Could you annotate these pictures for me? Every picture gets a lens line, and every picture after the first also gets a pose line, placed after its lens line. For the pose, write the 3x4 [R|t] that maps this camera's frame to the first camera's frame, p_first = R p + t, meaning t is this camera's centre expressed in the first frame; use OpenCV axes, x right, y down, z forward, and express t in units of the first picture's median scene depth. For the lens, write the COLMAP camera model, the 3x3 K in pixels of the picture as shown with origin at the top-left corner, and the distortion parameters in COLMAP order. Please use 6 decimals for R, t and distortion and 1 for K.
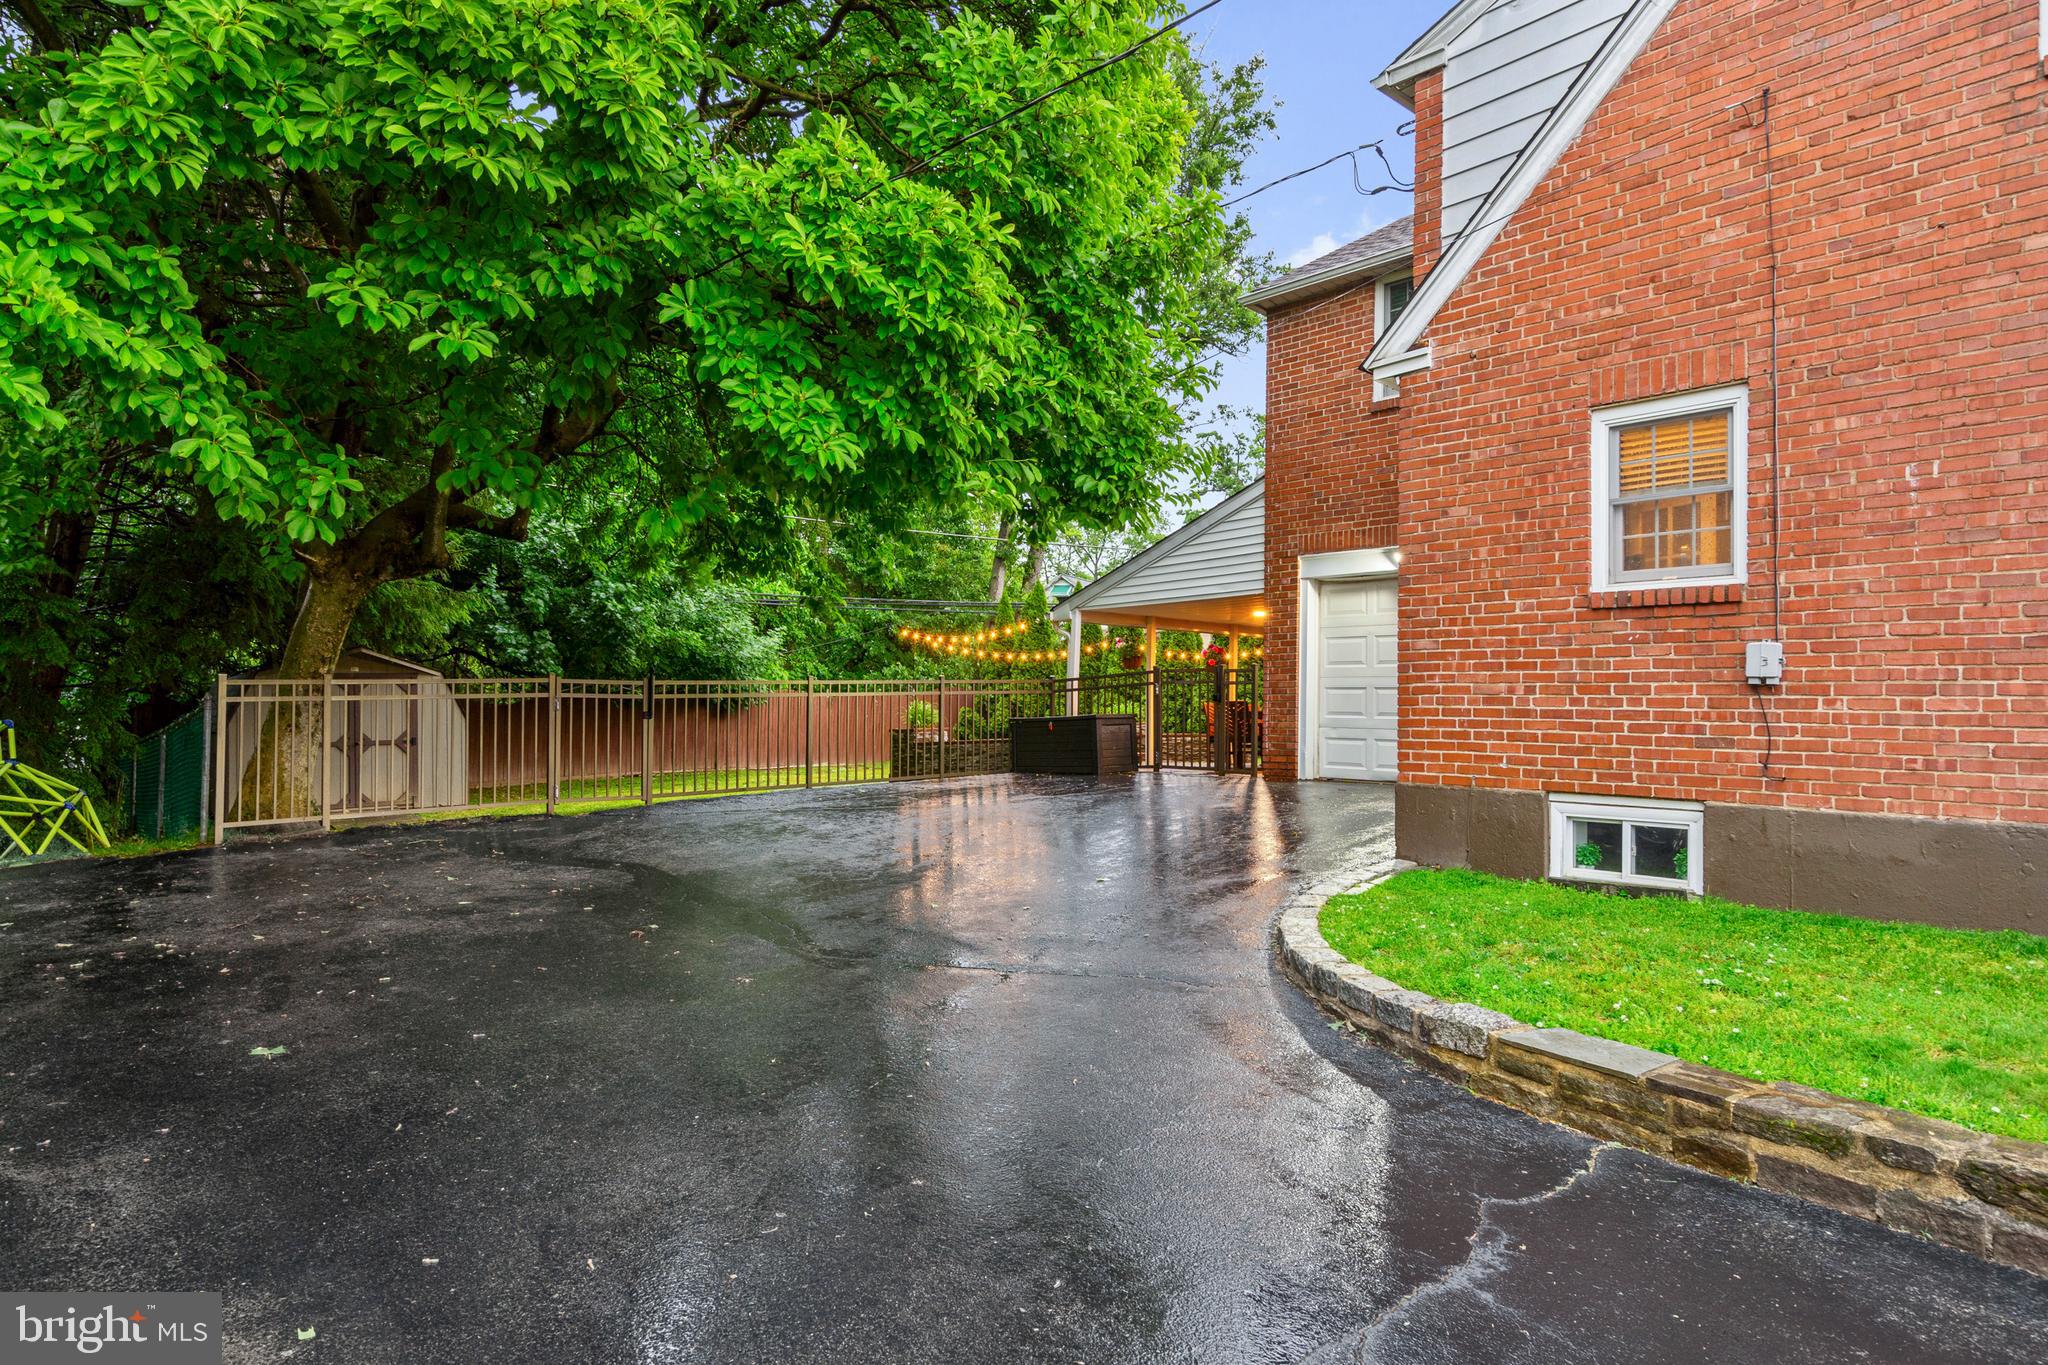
lens RADIAL K [[1180.0, 0, 1024.0], [0, 1180.0, 682.5], [0, 0, 1]] dist [0.037009, 0.000140]
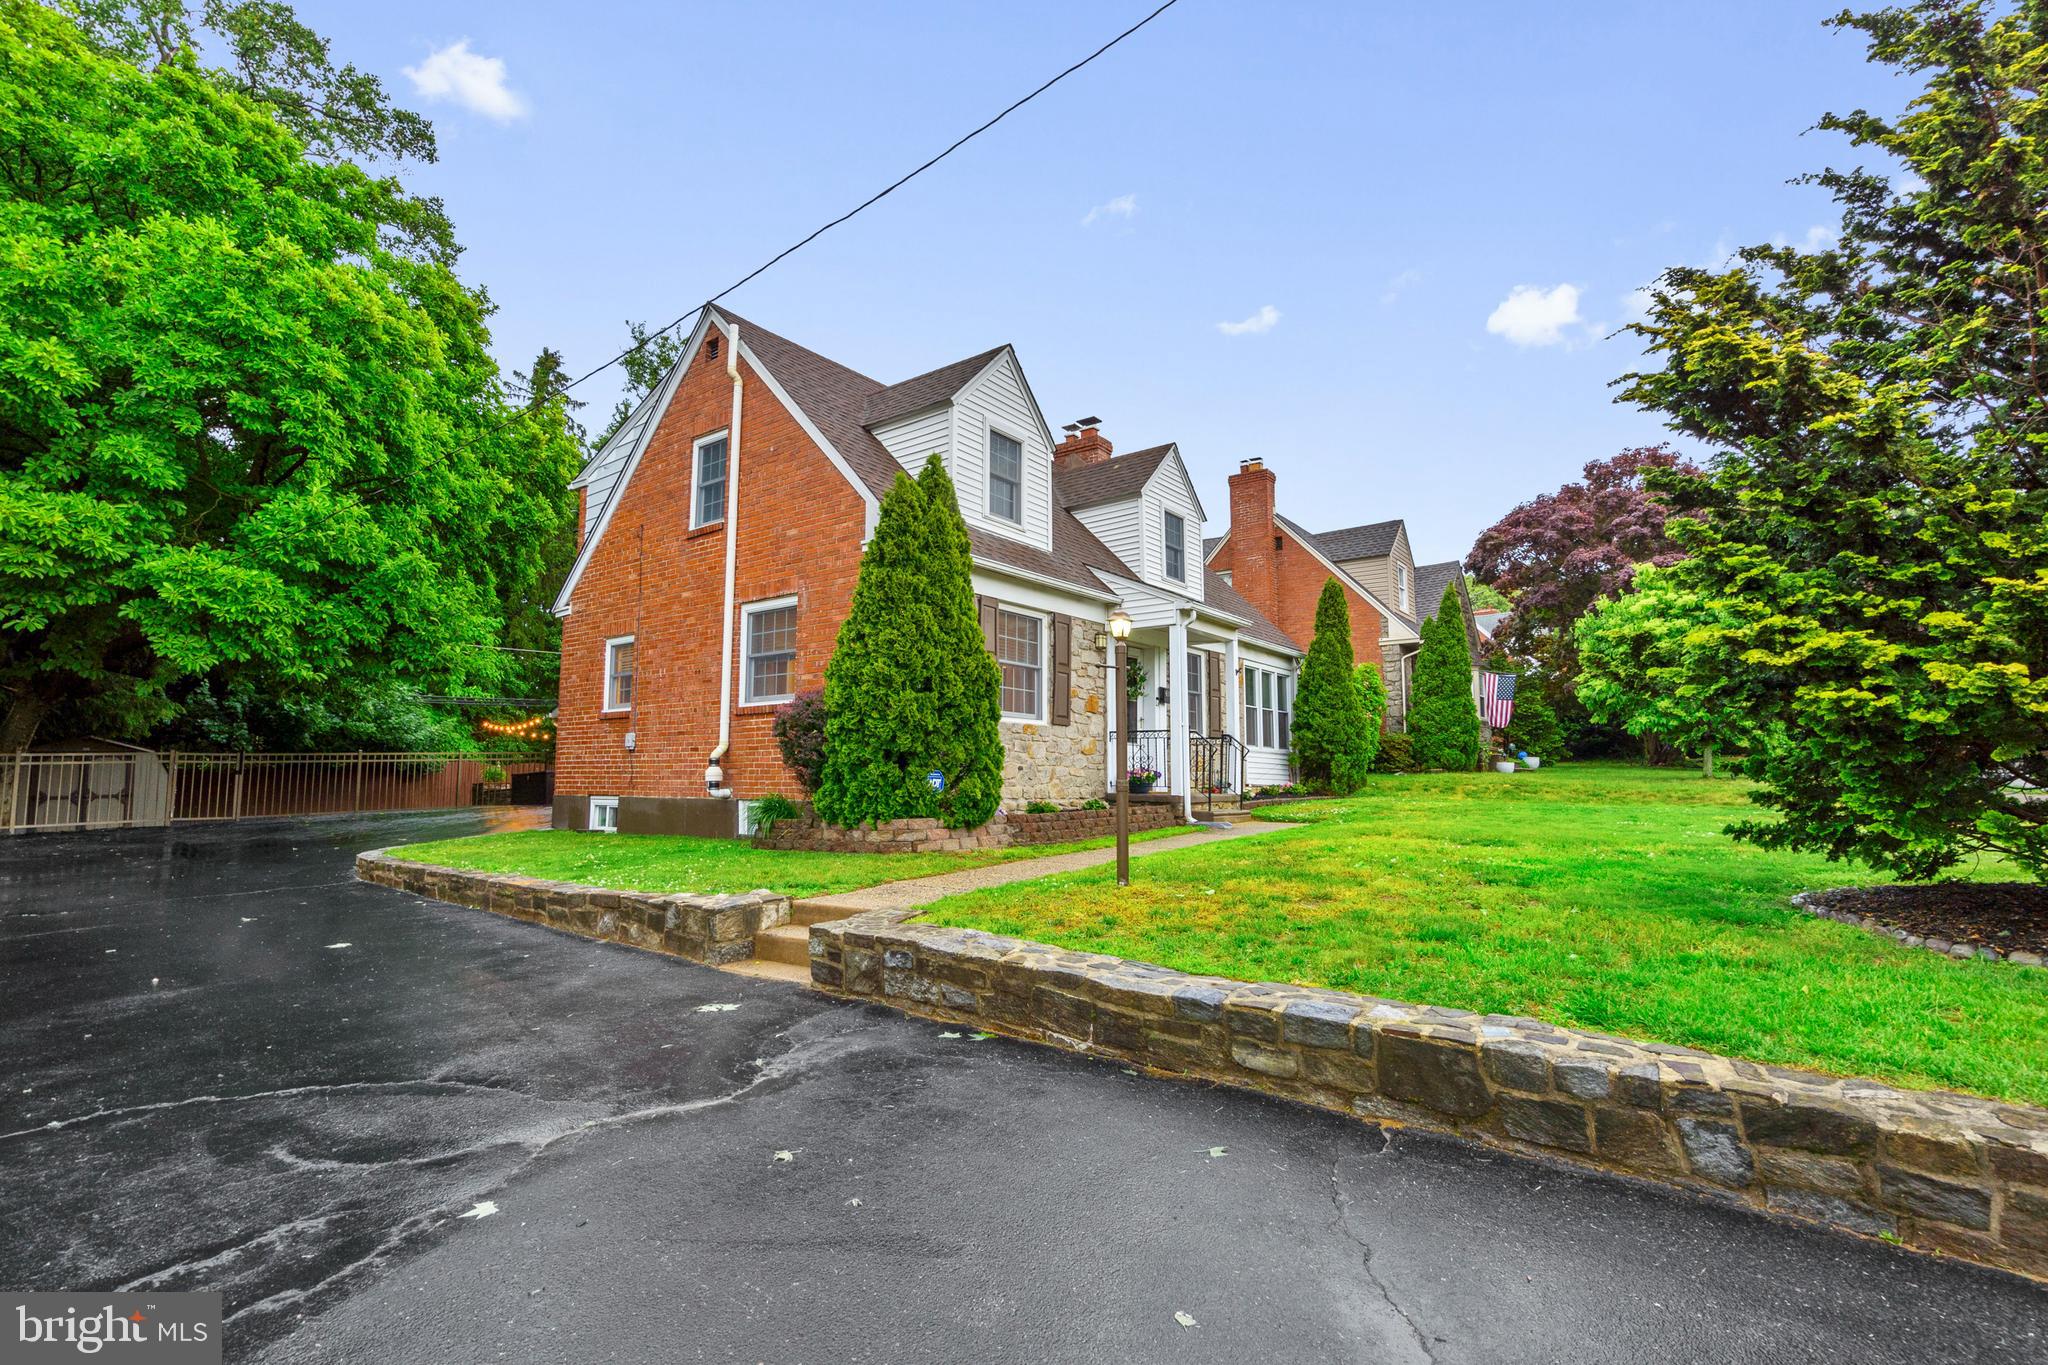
lens RADIAL K [[931.5, 0, 1024.0], [0, 931.5, 682.5], [0, 0, 1]] dist [-0.000349, -0.000124]
pose [[0.982046, 0.003674, 0.188608, 0.969160], [0.010303, 0.997273, -0.073072, 0.012578], [-0.188362, 0.073703, 0.979330, -1.056925]]
